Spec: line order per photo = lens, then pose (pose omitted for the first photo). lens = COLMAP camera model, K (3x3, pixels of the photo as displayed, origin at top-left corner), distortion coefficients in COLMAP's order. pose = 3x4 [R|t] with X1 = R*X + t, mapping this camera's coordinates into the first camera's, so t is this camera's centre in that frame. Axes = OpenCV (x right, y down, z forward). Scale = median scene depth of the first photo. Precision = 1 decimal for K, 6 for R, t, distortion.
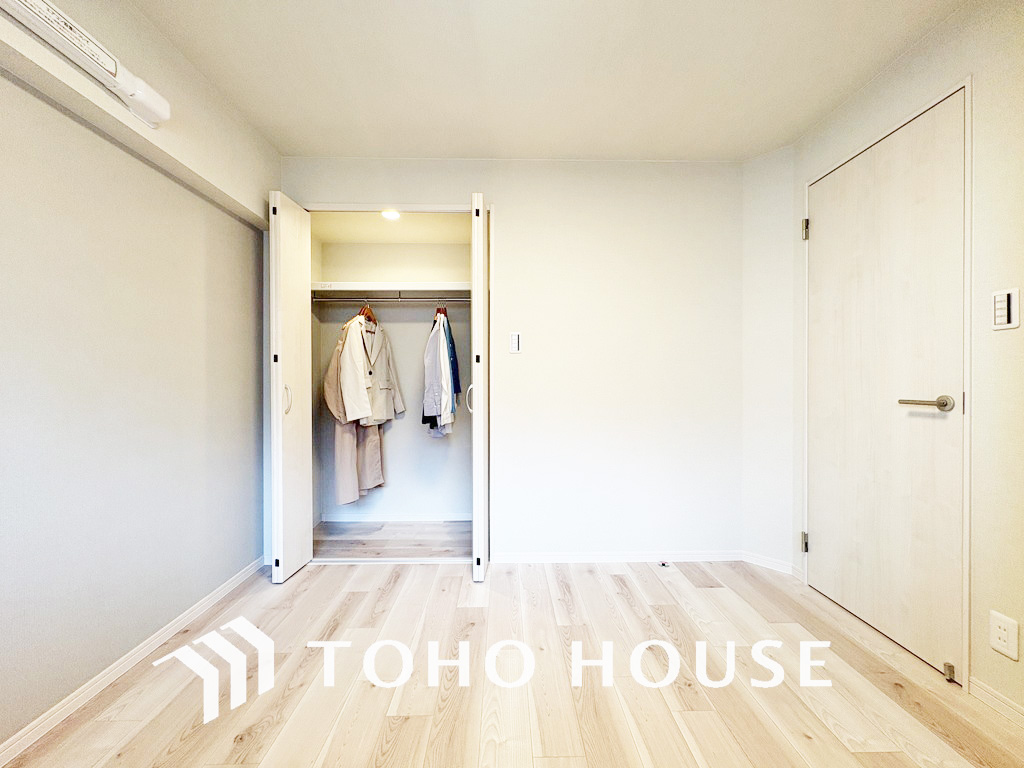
lens RADIAL K [[407.5, 0, 506.2], [0, 407.5, 387.8], [0, 0, 1]] dist [-0.000862, 0.000635]
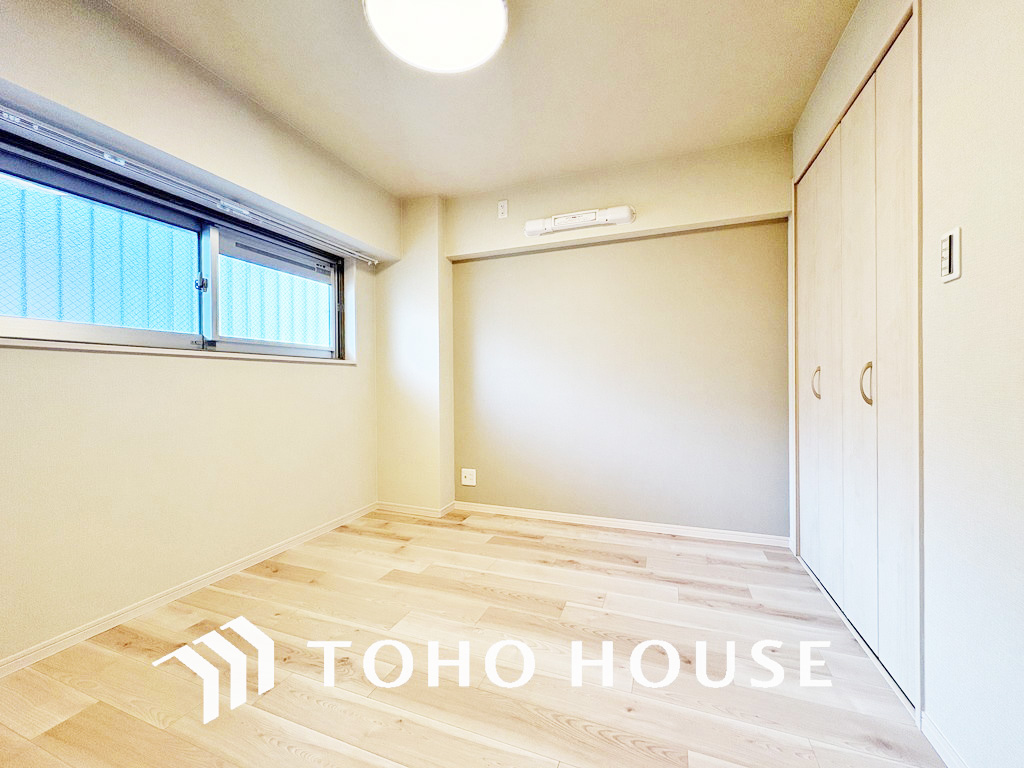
lens RADIAL K [[407.5, 0, 511.3], [0, 407.5, 383.2], [0, 0, 1]] dist [-0.000862, 0.000635]
pose [[-0.369347, 0.012048, -0.929213, 0.866740], [0.001685, 0.999923, 0.012295, 0.022969], [0.929290, 0.002975, -0.369339, 1.073884]]
